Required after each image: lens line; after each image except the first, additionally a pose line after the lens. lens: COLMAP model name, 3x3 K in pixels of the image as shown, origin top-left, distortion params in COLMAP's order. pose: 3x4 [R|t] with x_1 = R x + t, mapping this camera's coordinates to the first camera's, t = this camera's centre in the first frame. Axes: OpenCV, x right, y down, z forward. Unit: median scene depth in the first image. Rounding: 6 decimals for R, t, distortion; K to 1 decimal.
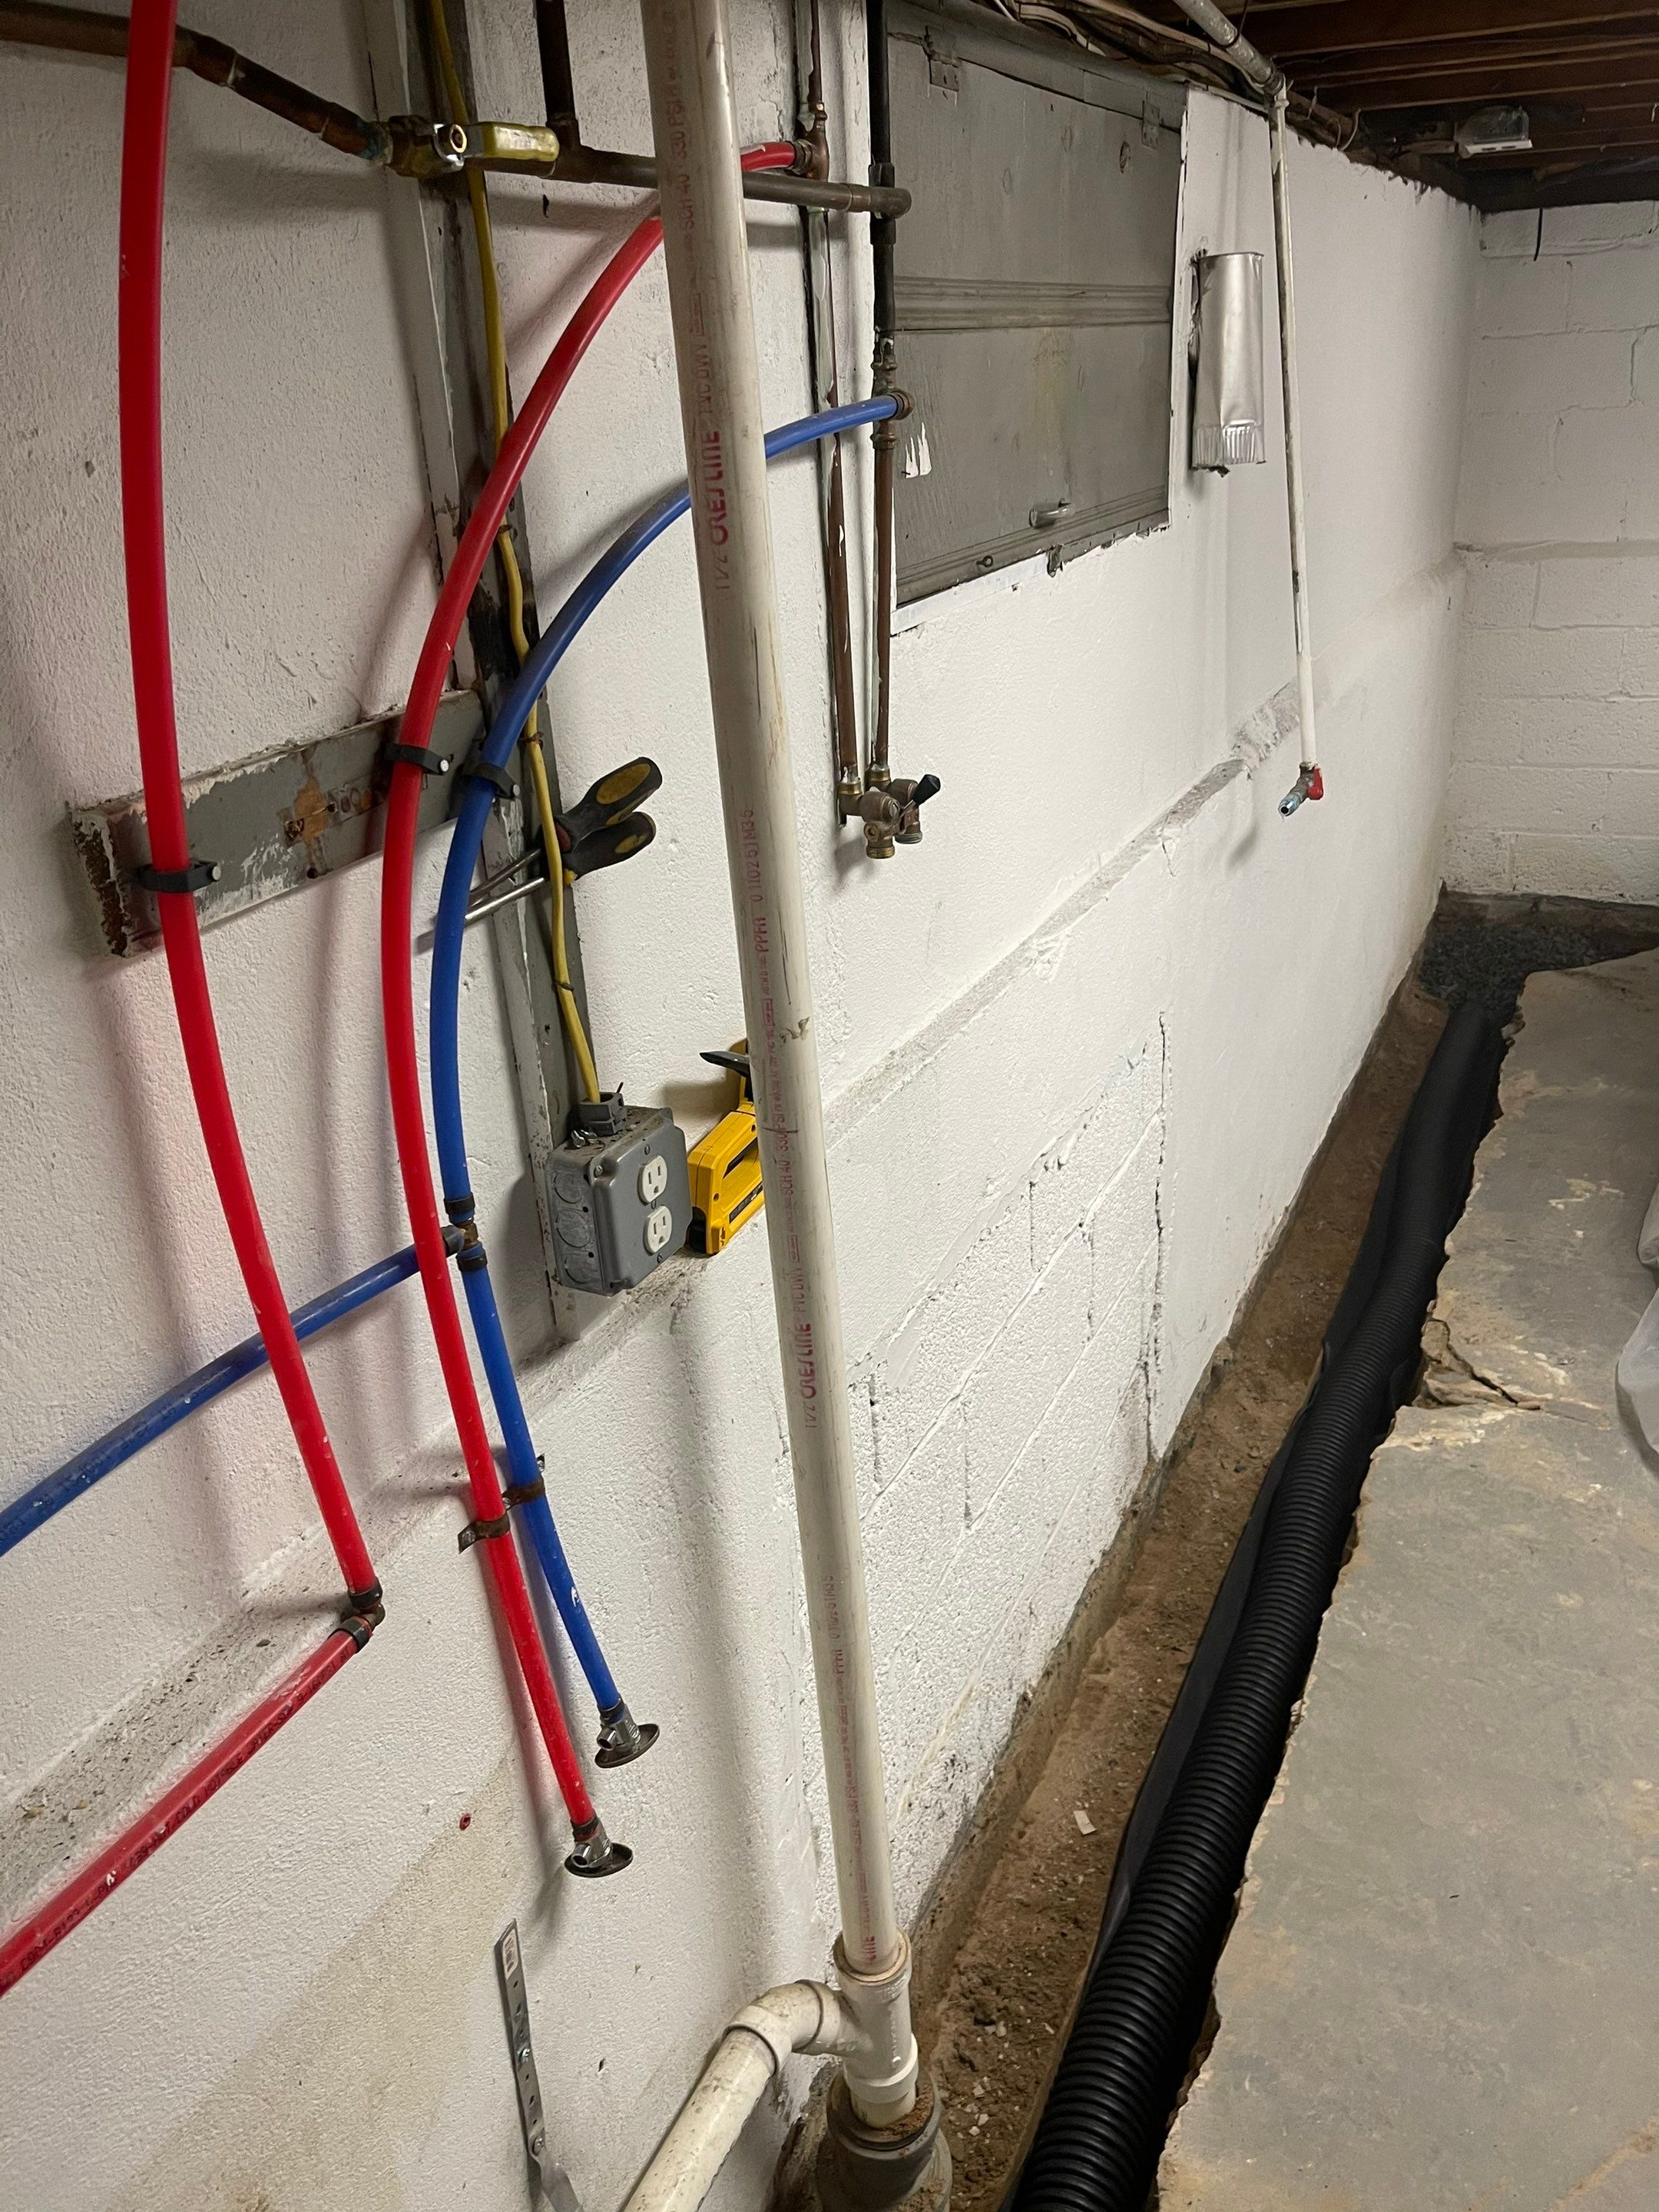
lens RADIAL K [[1670.2, 0, 846.5], [0, 1670.2, 1100.3], [0, 0, 1]] dist [0.060958, -0.084081]
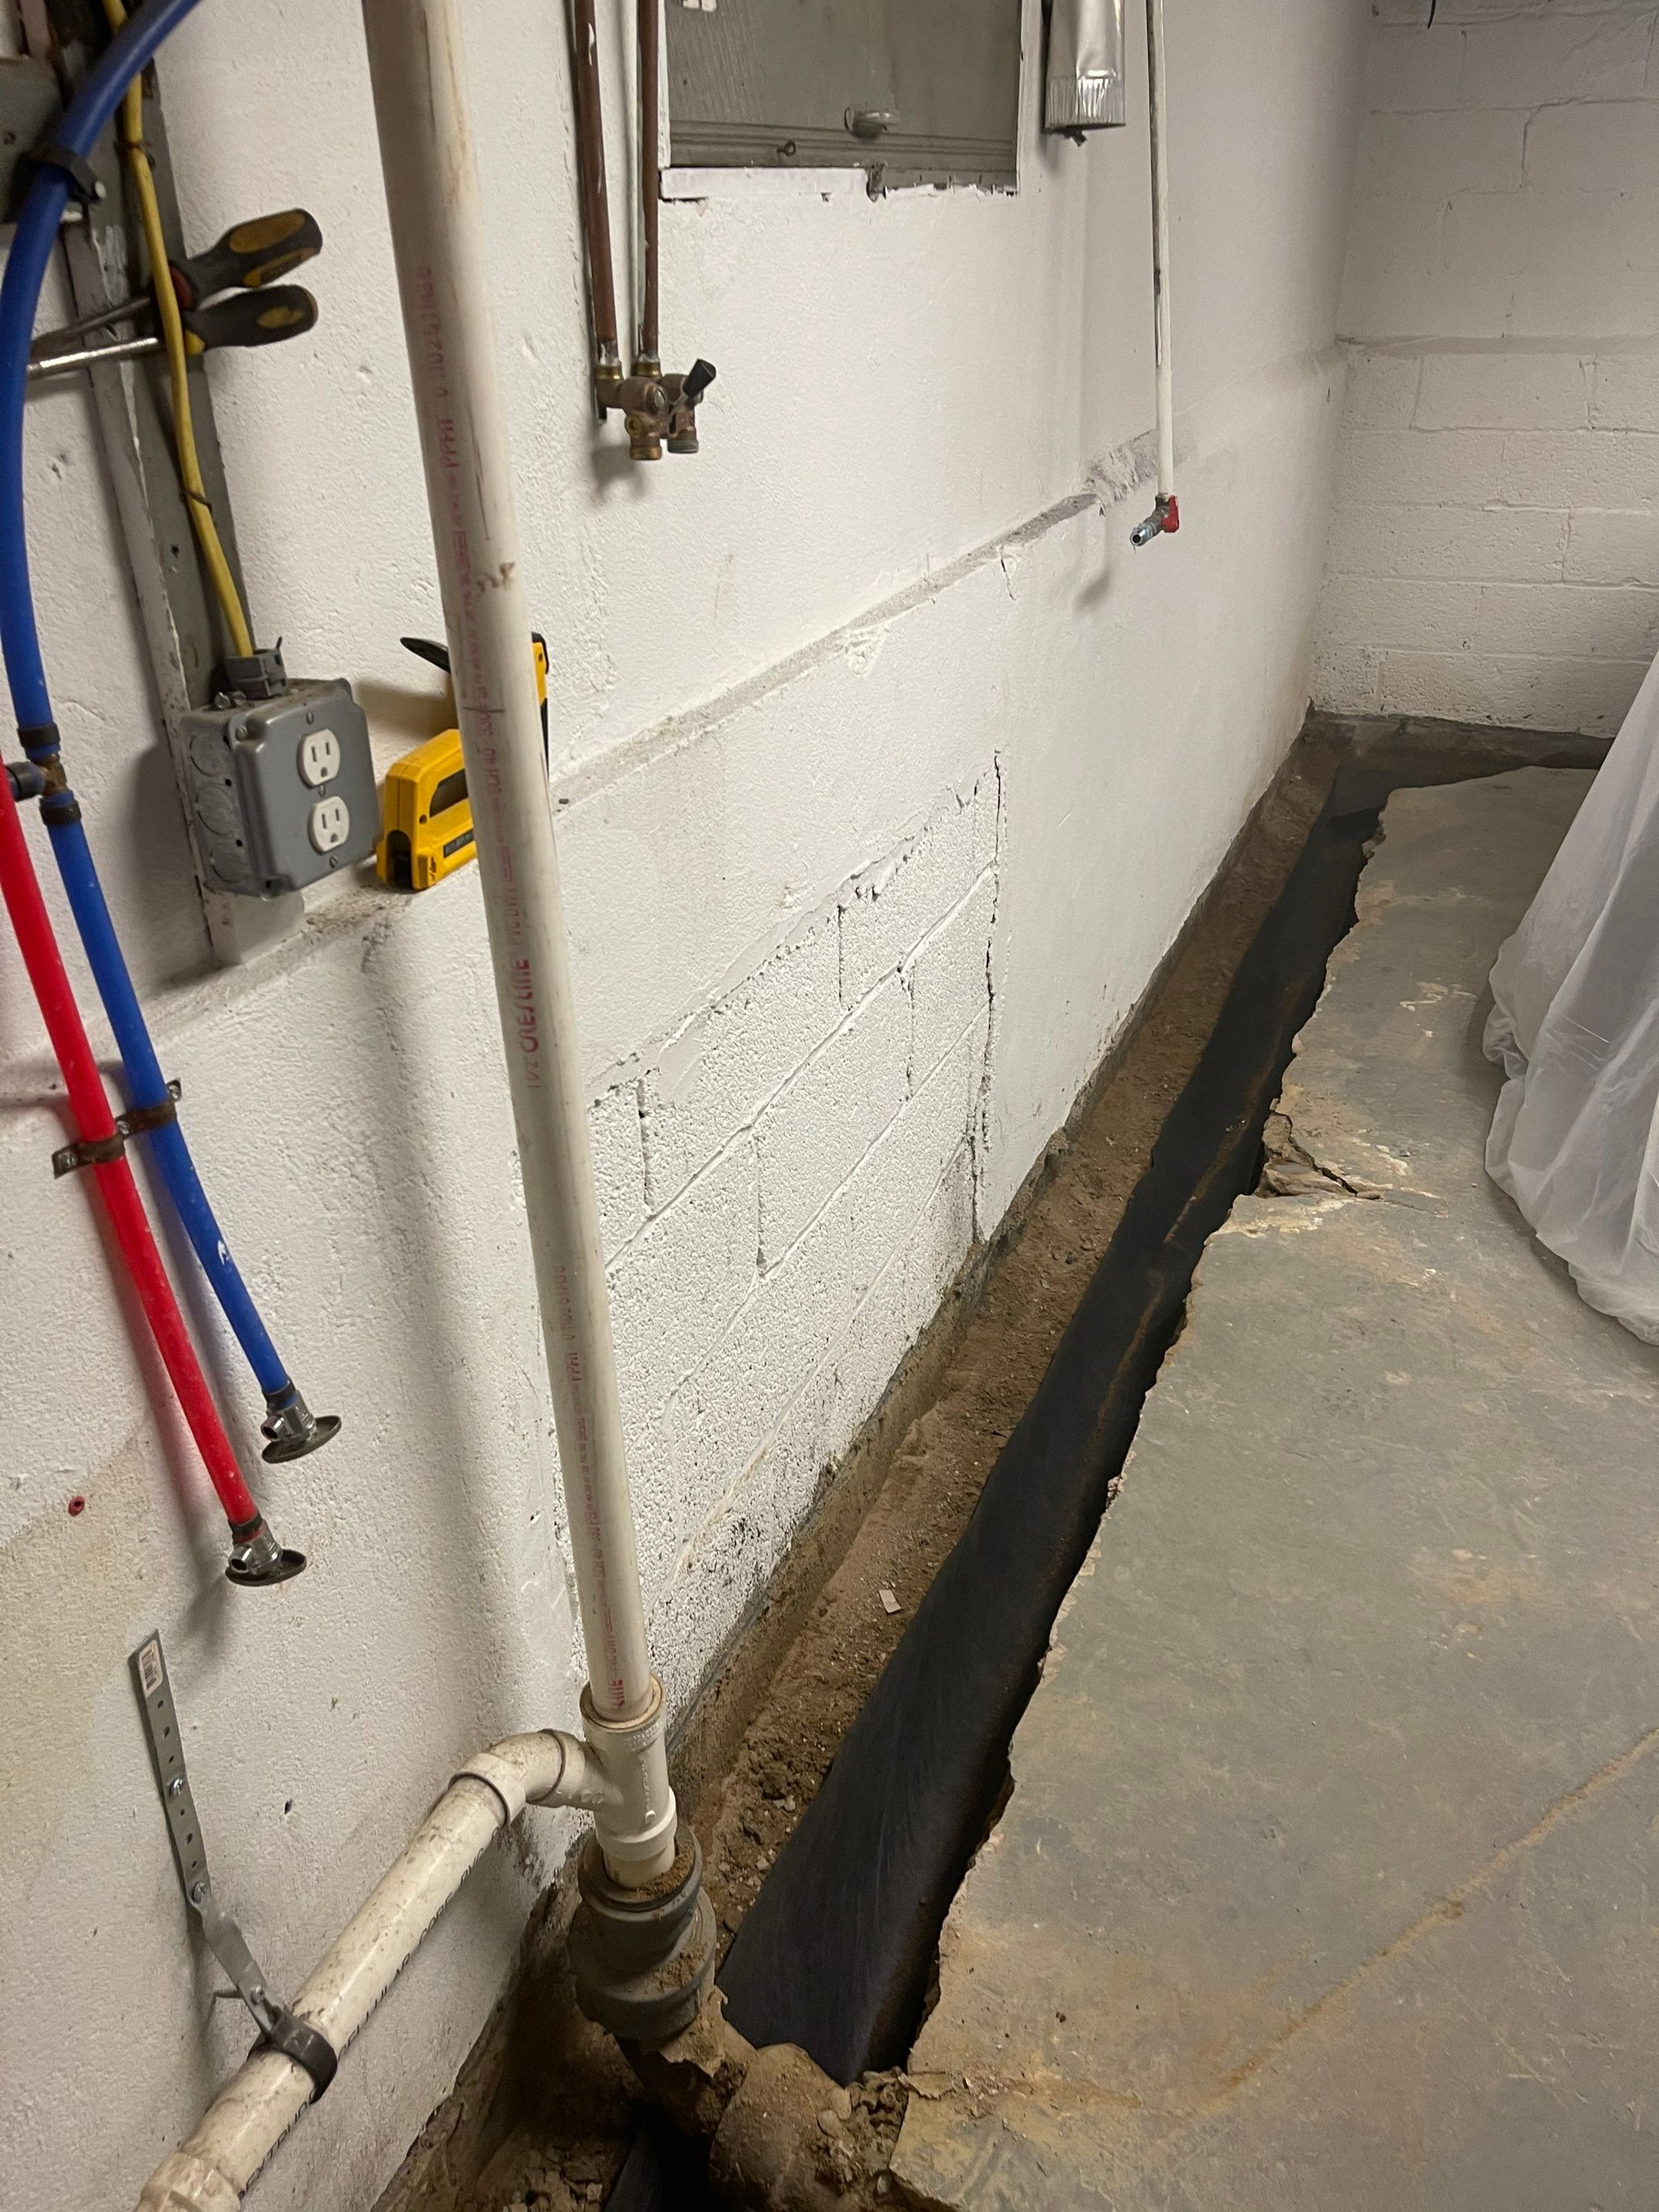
lens RADIAL K [[1670.2, 0, 818.5], [0, 1670.2, 1096.8], [0, 0, 1]] dist [0.060958, -0.084081]
pose [[0.998173, 0.014073, 0.058756, 0.045357], [-0.018478, 0.997004, 0.075112, 0.081241], [-0.057523, -0.076061, 0.995443, 0.085360]]
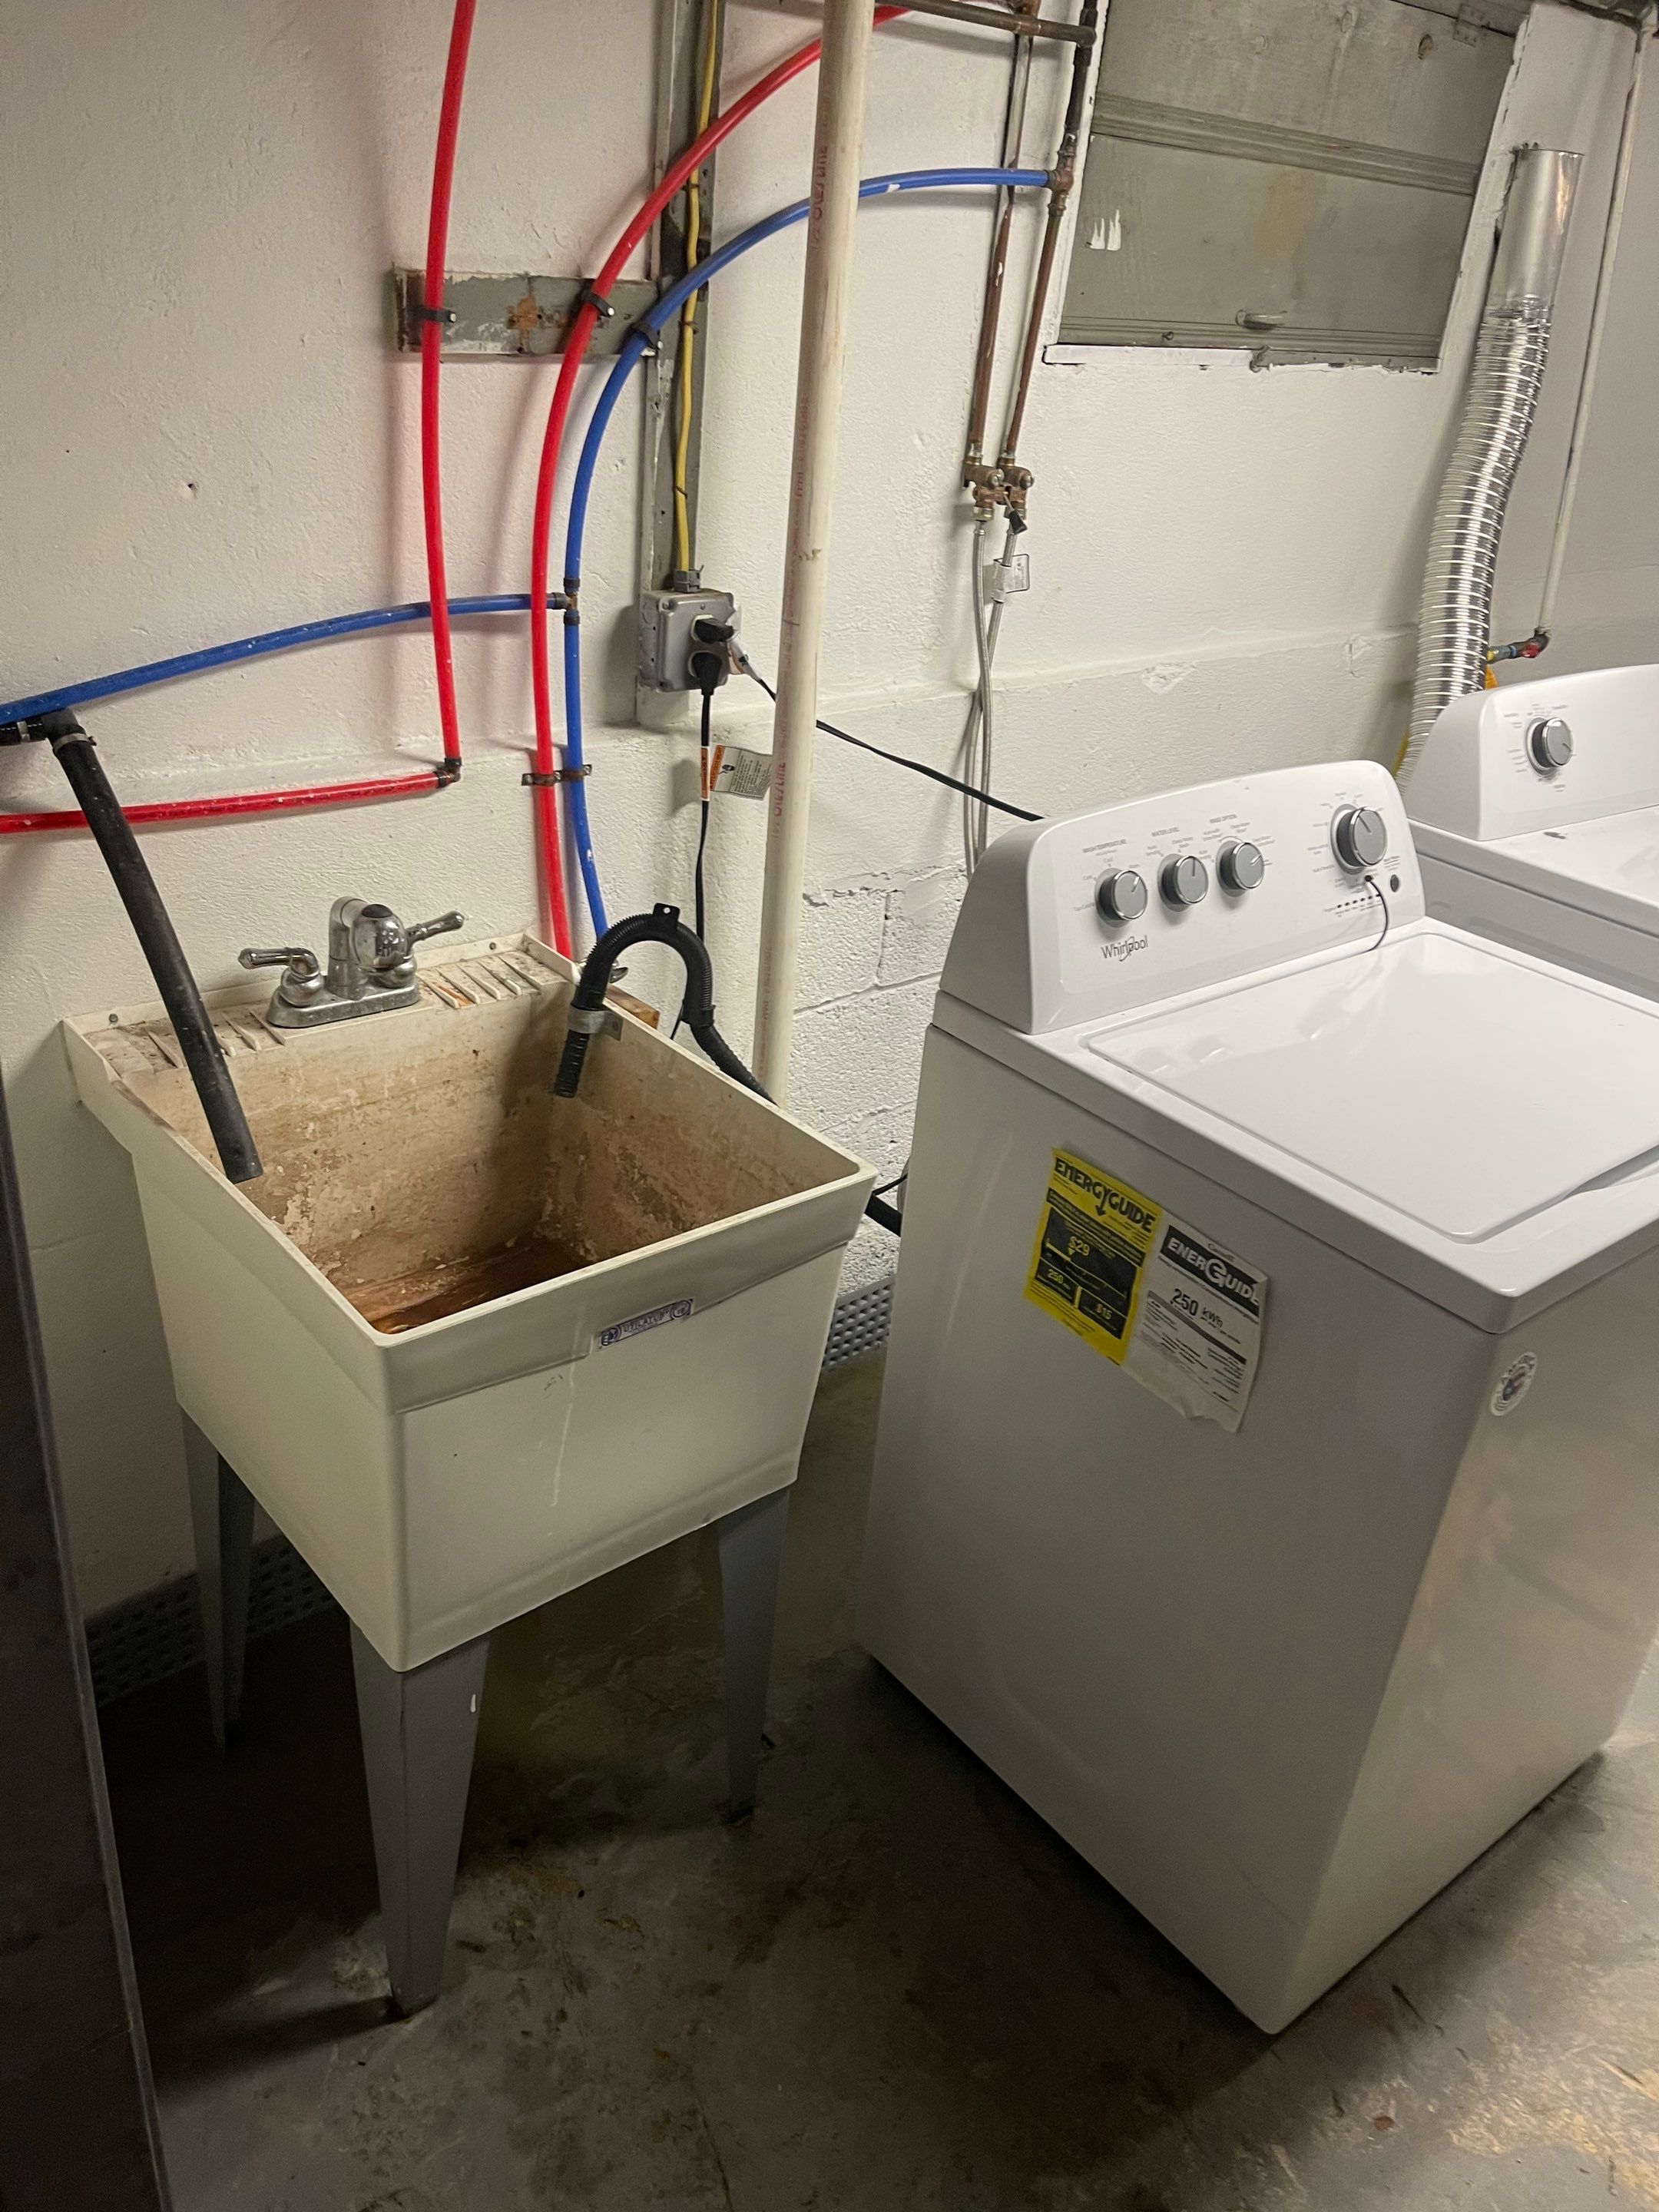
lens RADIAL K [[1670.2, 0, 810.8], [0, 1670.2, 1111.4], [0, 0, 1]] dist [0.060958, -0.084081]
pose [[0.906919, 0.307410, -0.288091, 0.328120], [-0.286682, 0.951375, 0.112690, 0.155297], [0.308724, -0.019610, 0.950949, -0.290451]]
